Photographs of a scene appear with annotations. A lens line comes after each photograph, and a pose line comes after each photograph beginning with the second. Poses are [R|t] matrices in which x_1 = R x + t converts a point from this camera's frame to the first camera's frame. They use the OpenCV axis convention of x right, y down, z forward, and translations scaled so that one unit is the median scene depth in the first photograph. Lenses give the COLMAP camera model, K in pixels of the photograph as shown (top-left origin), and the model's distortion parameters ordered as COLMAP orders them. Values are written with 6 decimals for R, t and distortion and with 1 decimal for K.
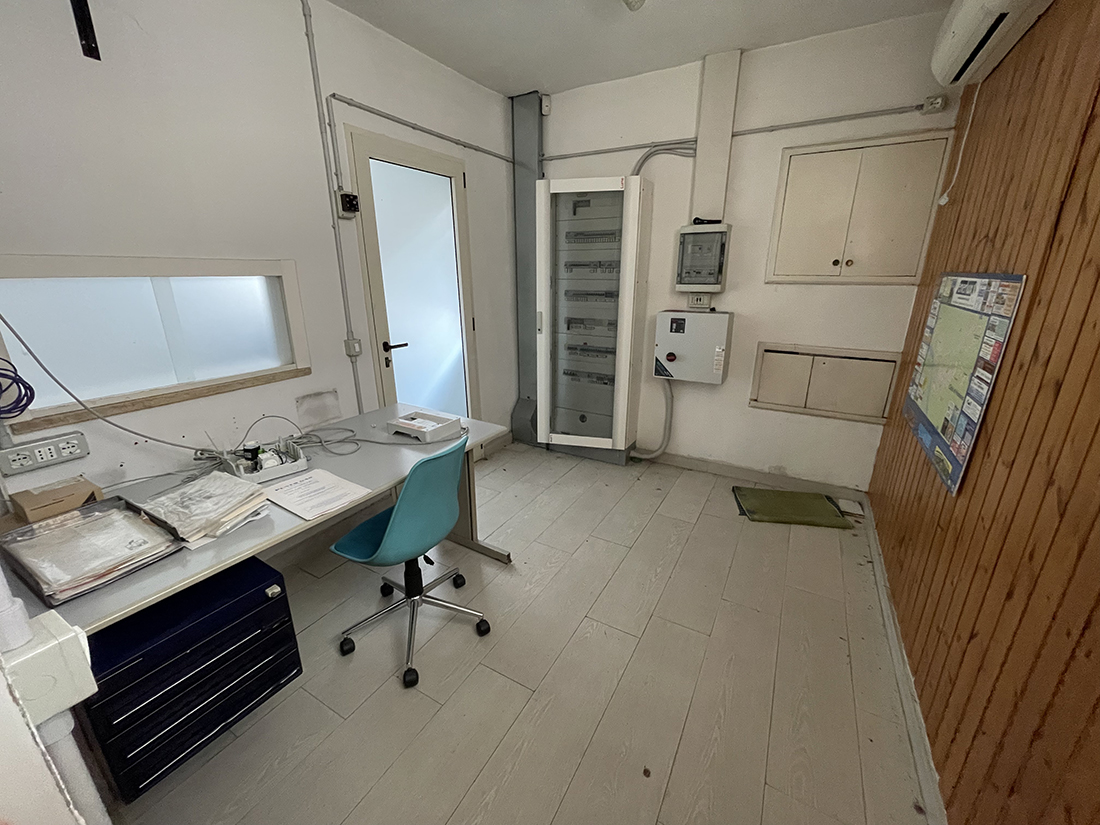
lens RADIAL K [[443.7, 0, 550.0], [0, 443.7, 413.9], [0, 0, 1]] dist [0.003908, -0.000052]
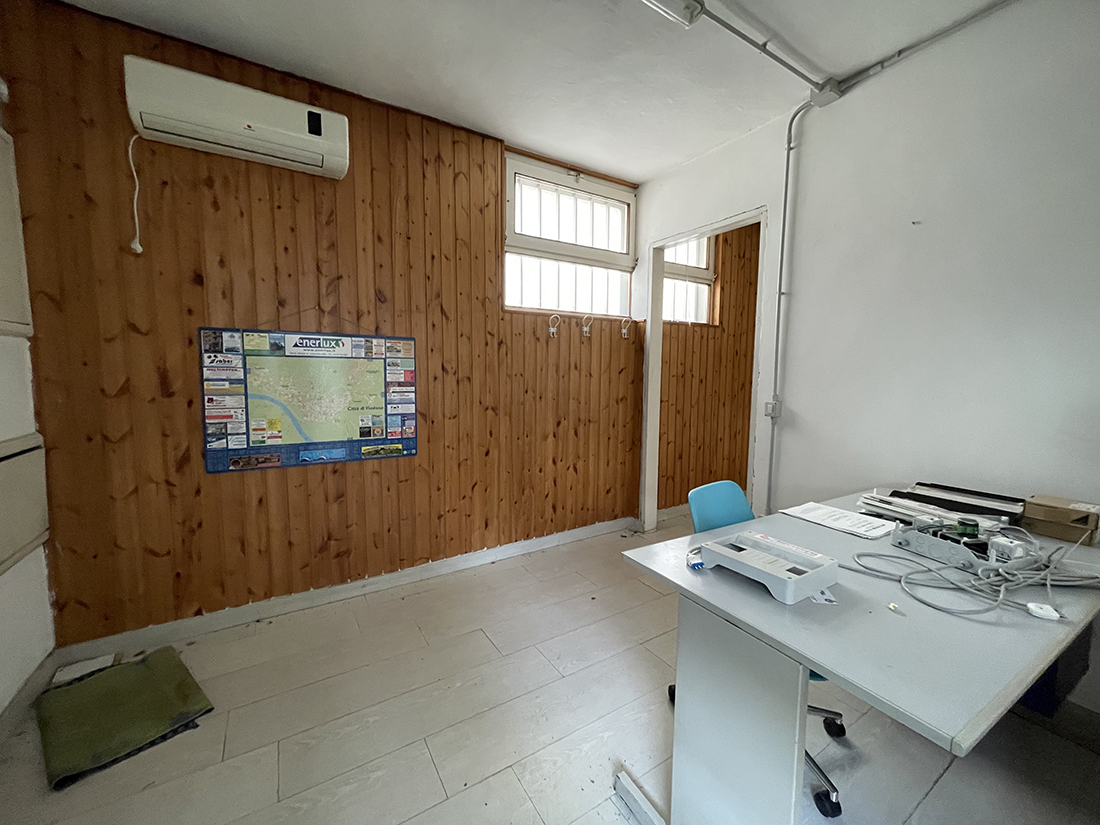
lens RADIAL K [[443.7, 0, 552.7], [0, 443.7, 410.3], [0, 0, 1]] dist [0.003908, -0.000052]
pose [[-0.876908, -0.049085, 0.478146, -0.427840], [0.139416, 0.926034, 0.350749, -0.527076], [-0.459996, 0.374236, -0.805203, 2.075334]]
